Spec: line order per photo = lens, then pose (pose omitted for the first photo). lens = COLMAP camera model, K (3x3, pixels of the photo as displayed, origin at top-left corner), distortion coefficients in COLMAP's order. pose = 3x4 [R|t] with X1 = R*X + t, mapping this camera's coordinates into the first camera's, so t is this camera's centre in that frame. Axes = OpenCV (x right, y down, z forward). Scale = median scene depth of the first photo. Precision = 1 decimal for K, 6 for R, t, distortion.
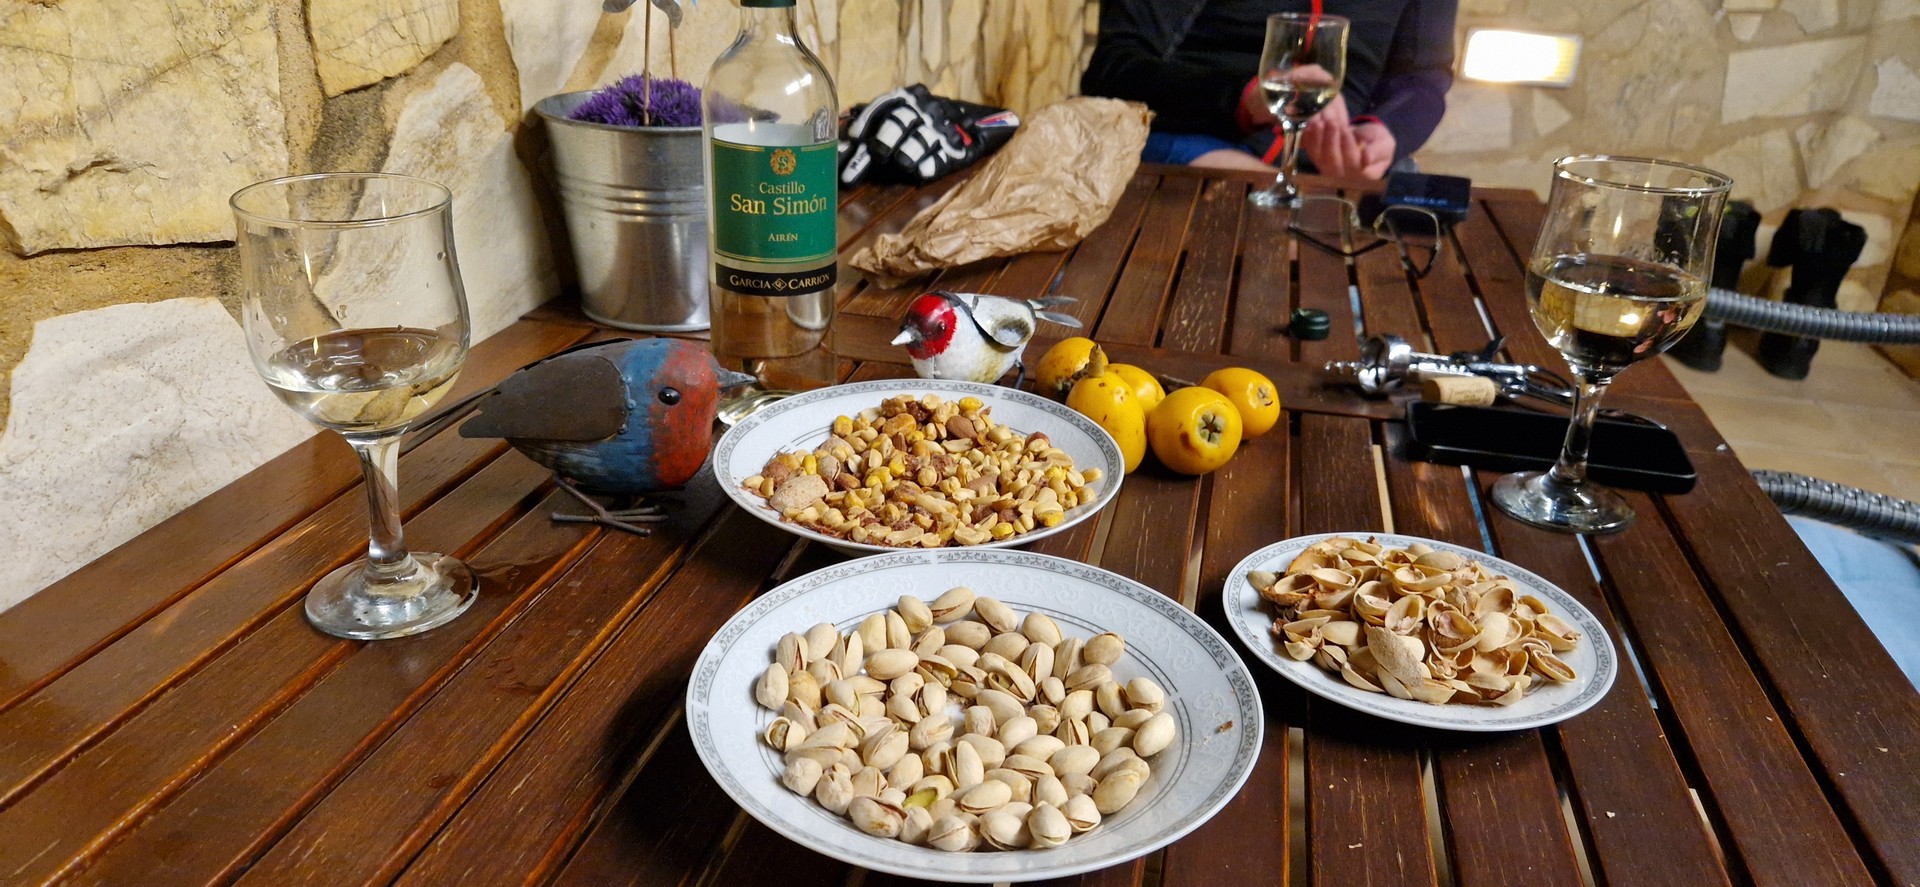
lens RADIAL K [[1290.3, 0, 966.4], [0, 1290.3, 435.0], [0, 0, 1]] dist [0.086748, -0.083997]
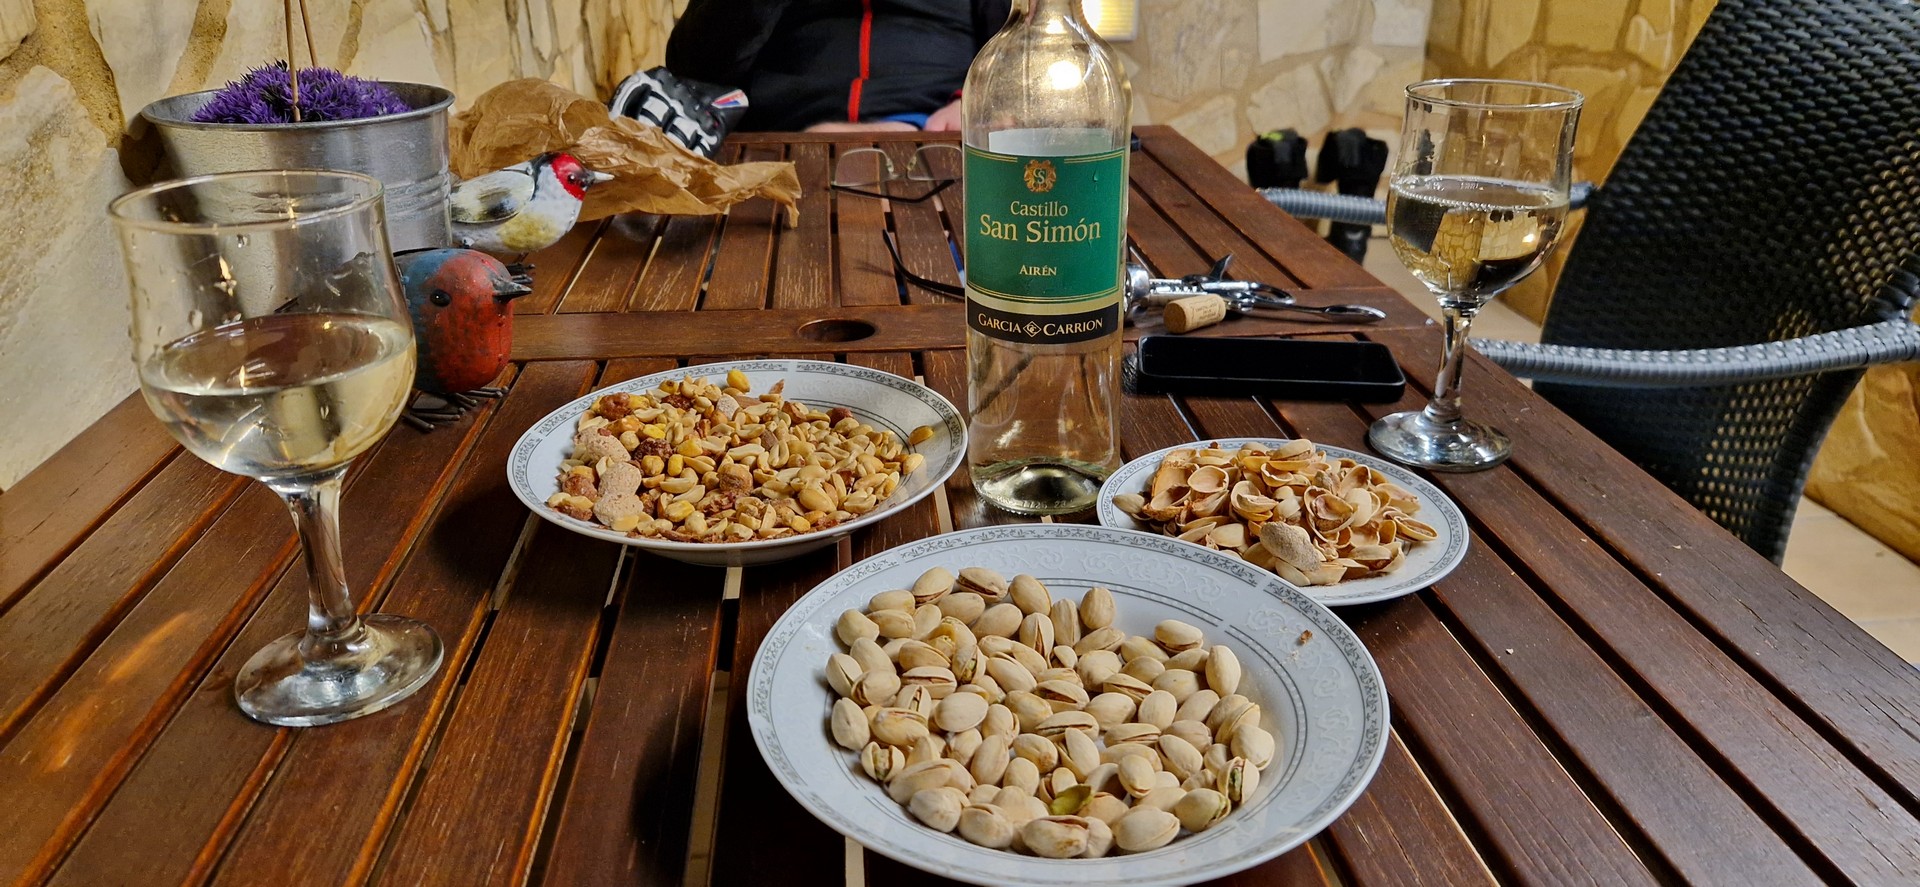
lens RADIAL K [[1292.9, 0, 978.5], [0, 1292.9, 422.2], [0, 0, 1]] dist [0.059797, -0.050862]
pose [[0.943814, -0.161123, 0.288539, -0.099554], [0.161357, 0.986625, 0.023140, 0.006508], [-0.288408, 0.024717, 0.957188, 0.056118]]
